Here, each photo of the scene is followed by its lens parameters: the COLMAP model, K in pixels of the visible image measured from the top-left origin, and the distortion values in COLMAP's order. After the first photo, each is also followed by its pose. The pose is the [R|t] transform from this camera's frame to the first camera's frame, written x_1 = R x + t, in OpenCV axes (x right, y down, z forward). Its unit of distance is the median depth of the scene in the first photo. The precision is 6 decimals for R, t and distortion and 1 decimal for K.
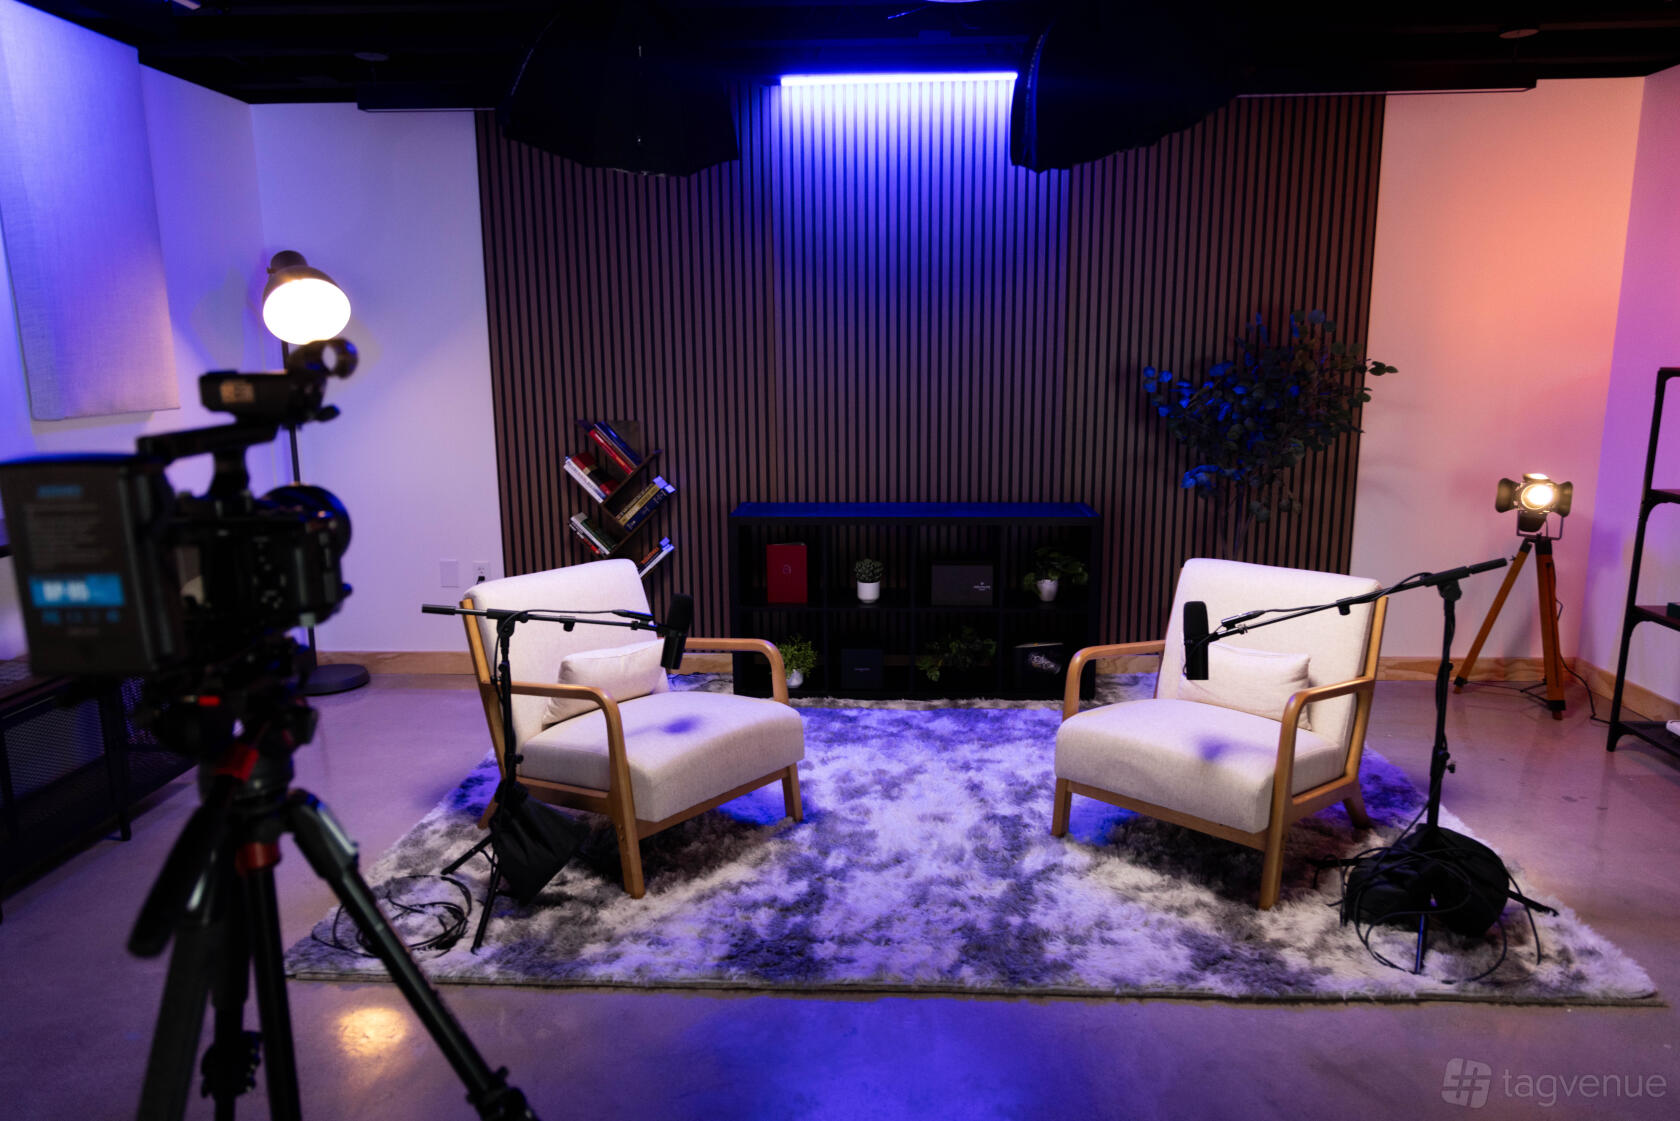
lens RADIAL K [[1118.6, 0, 841.7], [0, 1118.6, 554.7], [0, 0, 1]] dist [0.007519, -0.010196]
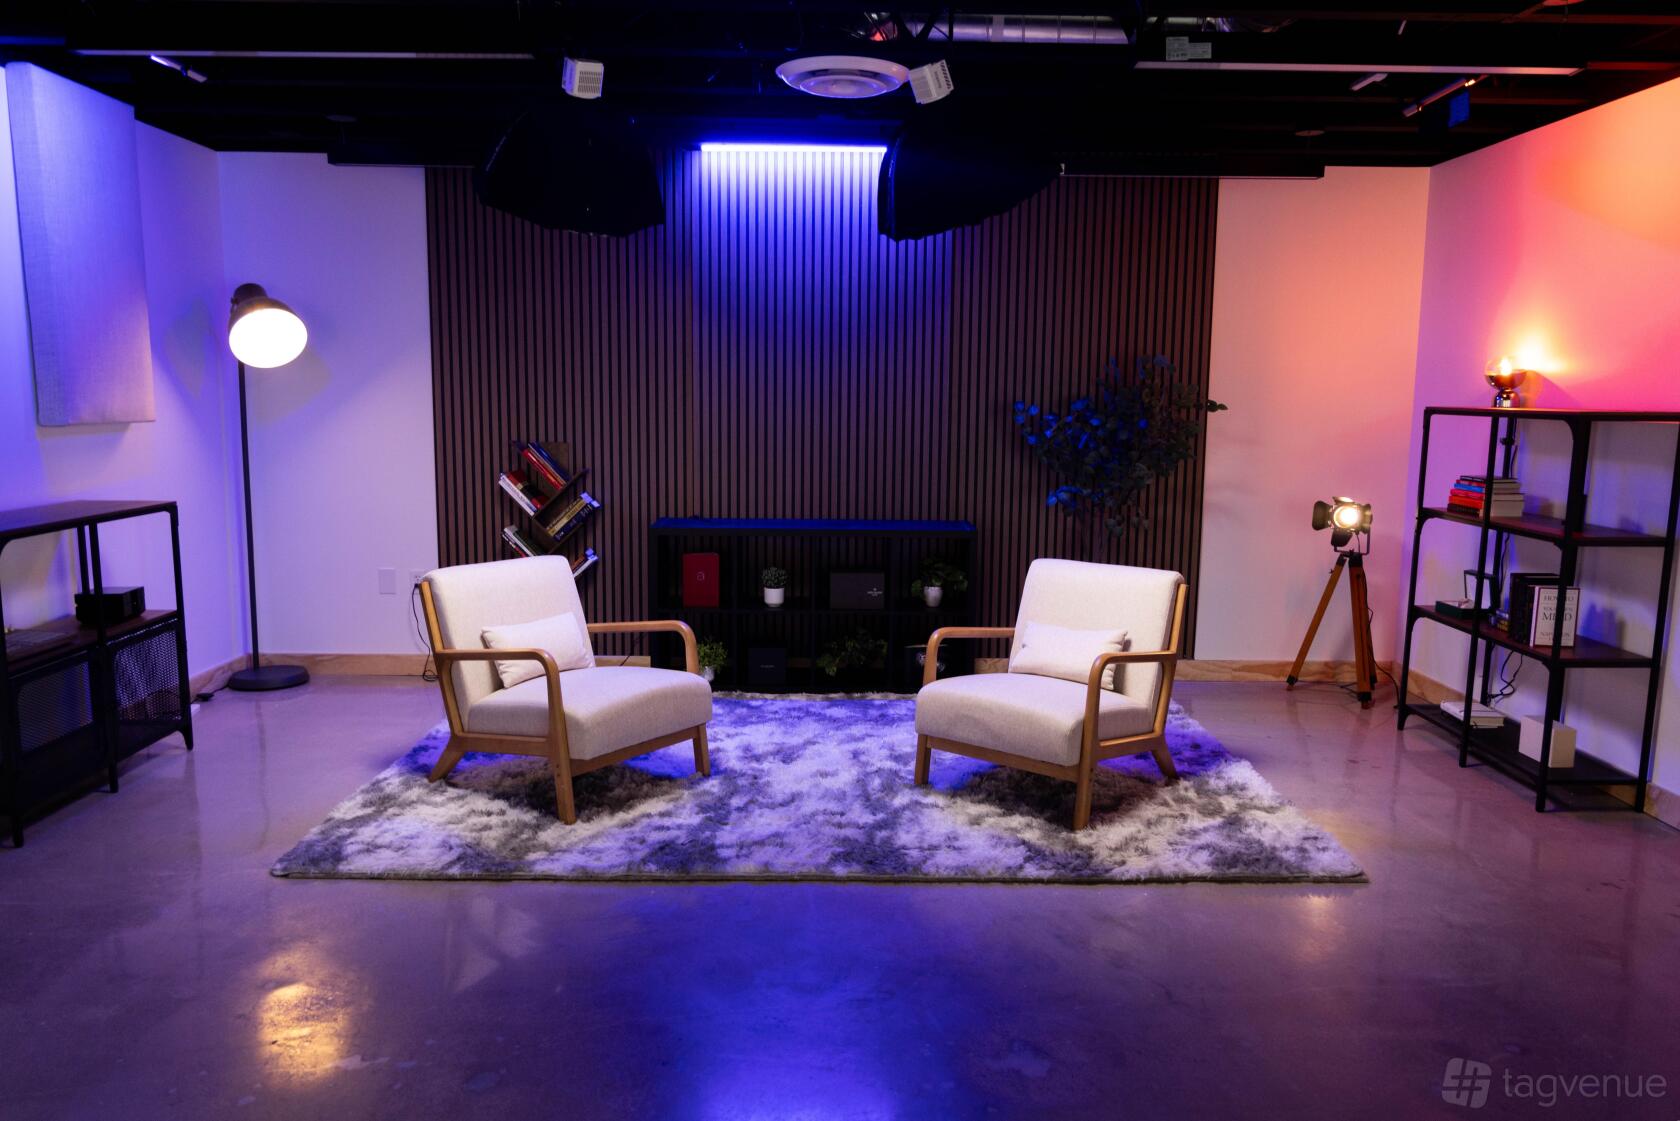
lens RADIAL K [[1205.7, 0, 845.0], [0, 1205.7, 555.3], [0, 0, 1]] dist [-0.001024, -0.009030]
pose [[0.997789, 0.009746, 0.065737, 0.016233], [-0.006408, 0.998688, -0.050799, 0.056015], [-0.066146, 0.050265, 0.996543, -0.220792]]
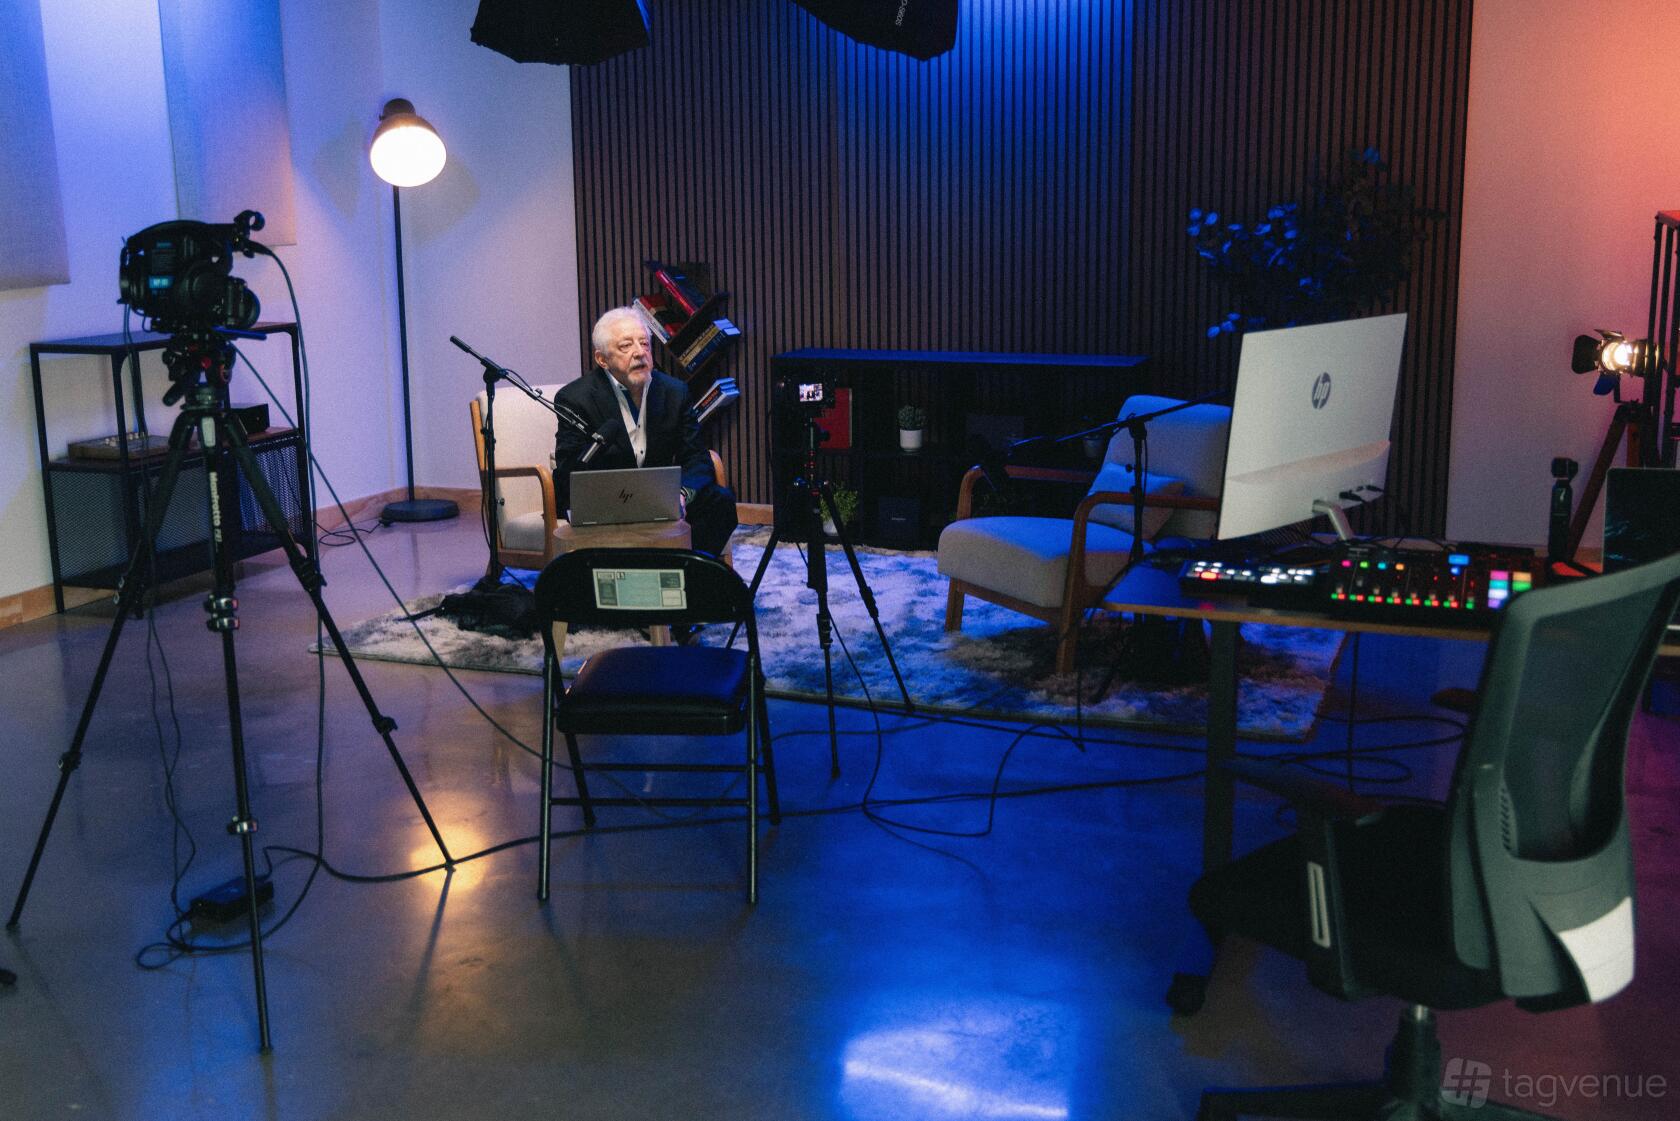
lens RADIAL K [[1857.2, 0, 859.6], [0, 1857.2, 555.3], [0, 0, 1]] dist [0.001216, 0.000000]
pose [[0.956717, 0.055932, -0.285596, 0.480466], [-0.050718, 0.998384, 0.025624, 0.100606], [0.286567, -0.010030, 0.958008, -0.602230]]
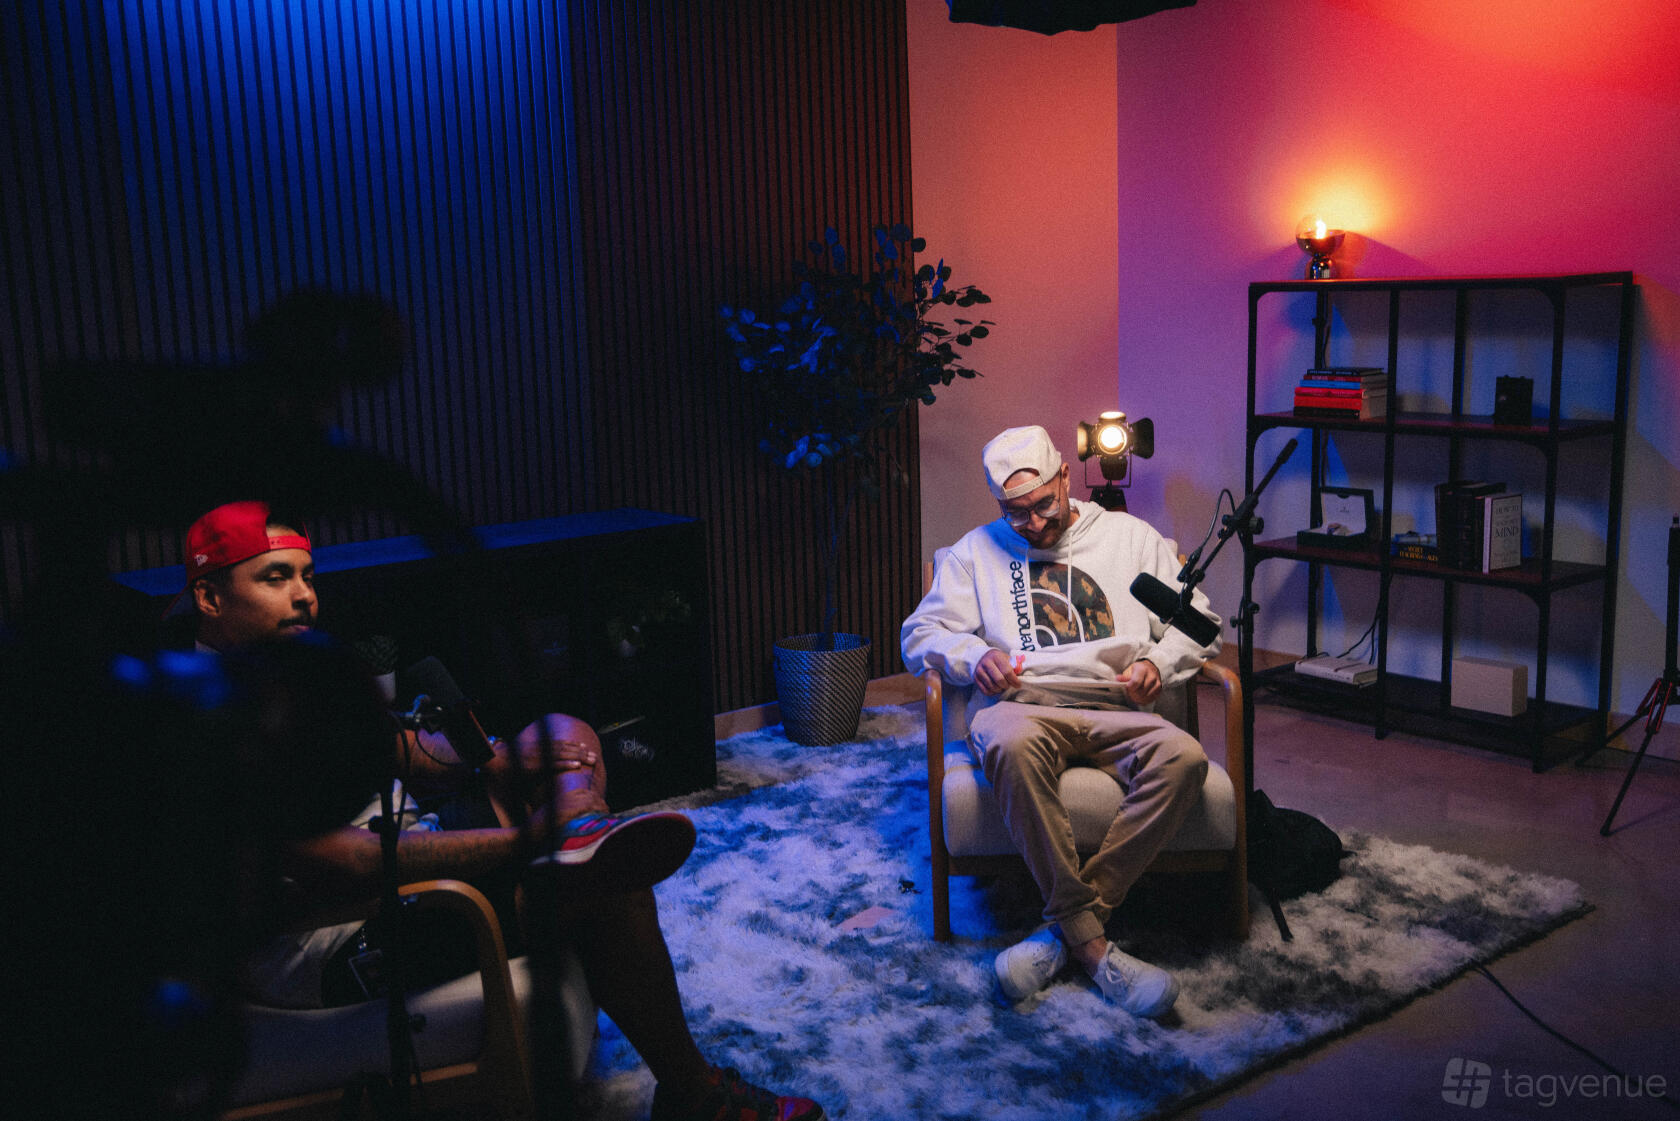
lens RADIAL K [[1744.8, 0, 837.0], [0, 1744.8, 555.1], [0, 0, 1]] dist [0.029831, 0.000000]
pose [[0.749470, -0.126456, 0.649849, -0.426642], [0.152178, 0.988210, 0.016792, -0.019181], [-0.644311, 0.086308, 0.759878, 0.126938]]
